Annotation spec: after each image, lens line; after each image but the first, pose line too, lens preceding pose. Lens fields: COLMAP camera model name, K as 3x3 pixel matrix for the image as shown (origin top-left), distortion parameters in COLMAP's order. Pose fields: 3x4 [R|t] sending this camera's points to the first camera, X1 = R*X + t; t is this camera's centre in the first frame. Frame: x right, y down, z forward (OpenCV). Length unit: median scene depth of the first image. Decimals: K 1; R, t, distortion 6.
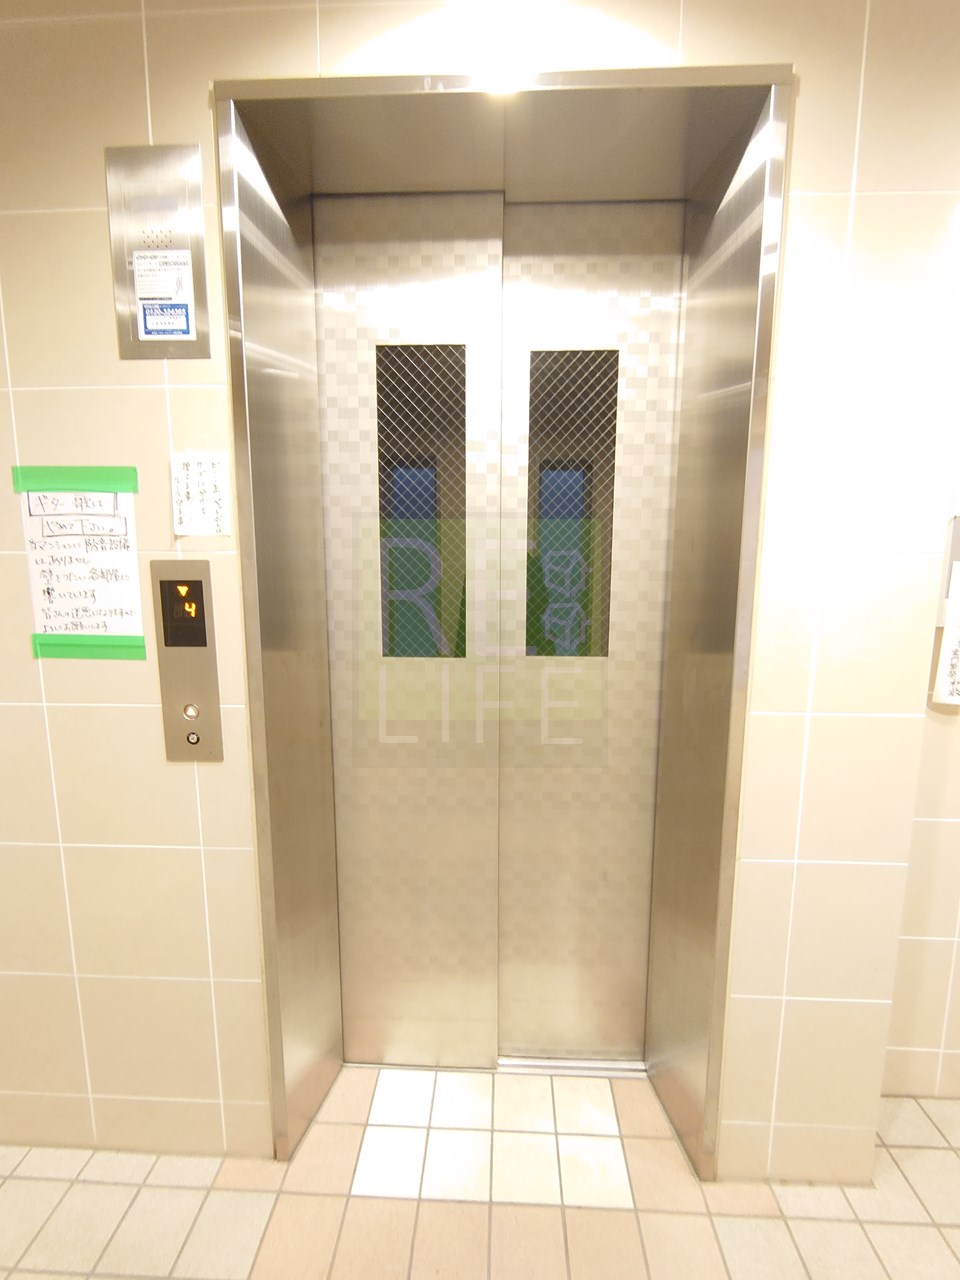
lens RADIAL K [[547.5, 0, 480.8], [0, 547.5, 643.4], [0, 0, 1]] dist [-0.002364, -0.000879]
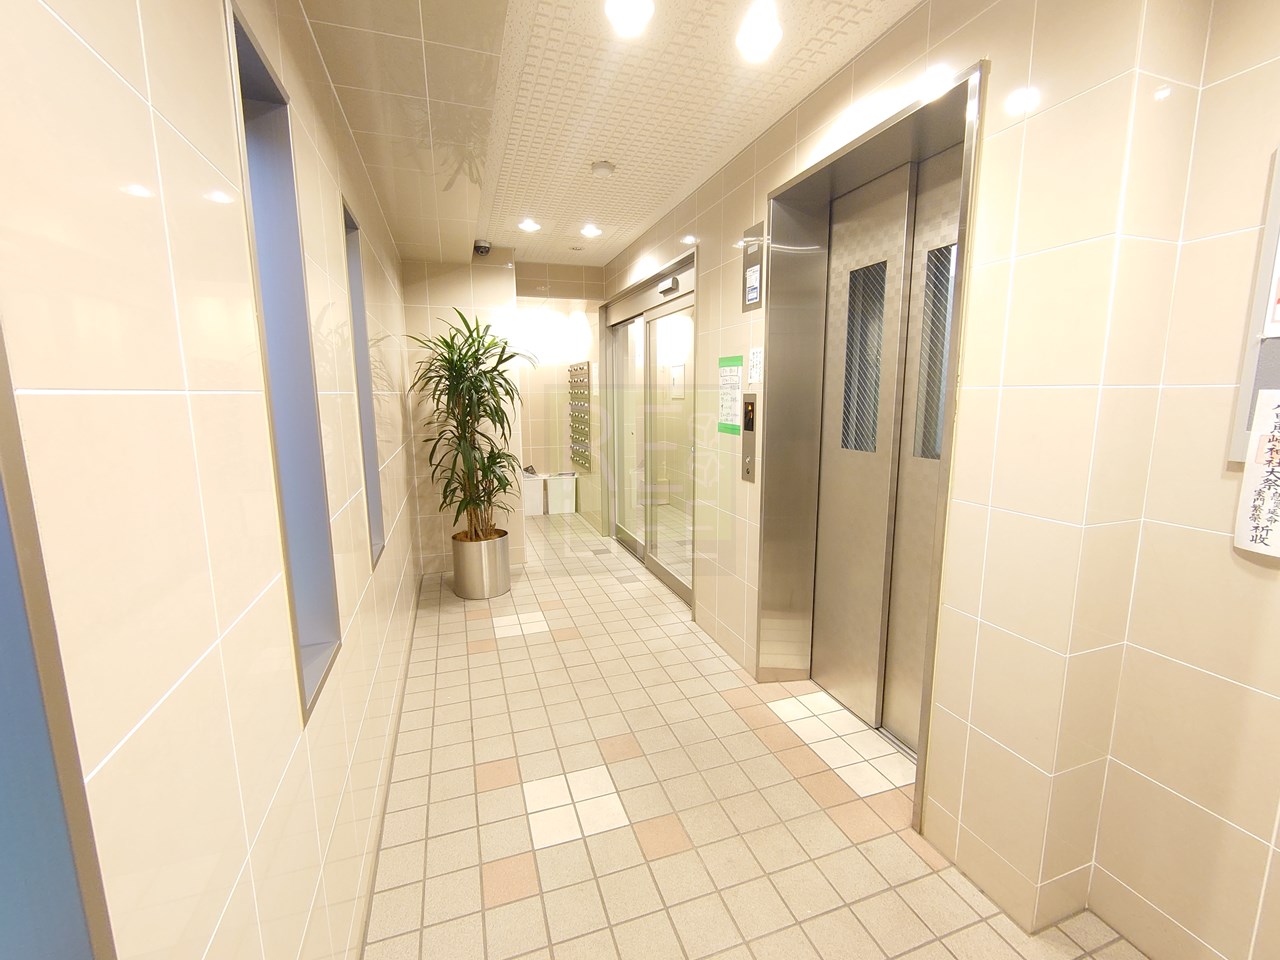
lens RADIAL K [[547.5, 0, 640.1], [0, 547.5, 479.6], [0, 0, 1]] dist [-0.002364, -0.000879]
pose [[0.361891, 0.139633, -0.921704, 1.467203], [-0.117658, 0.987653, 0.103428, 0.024115], [0.924766, 0.071016, 0.373852, -0.285267]]
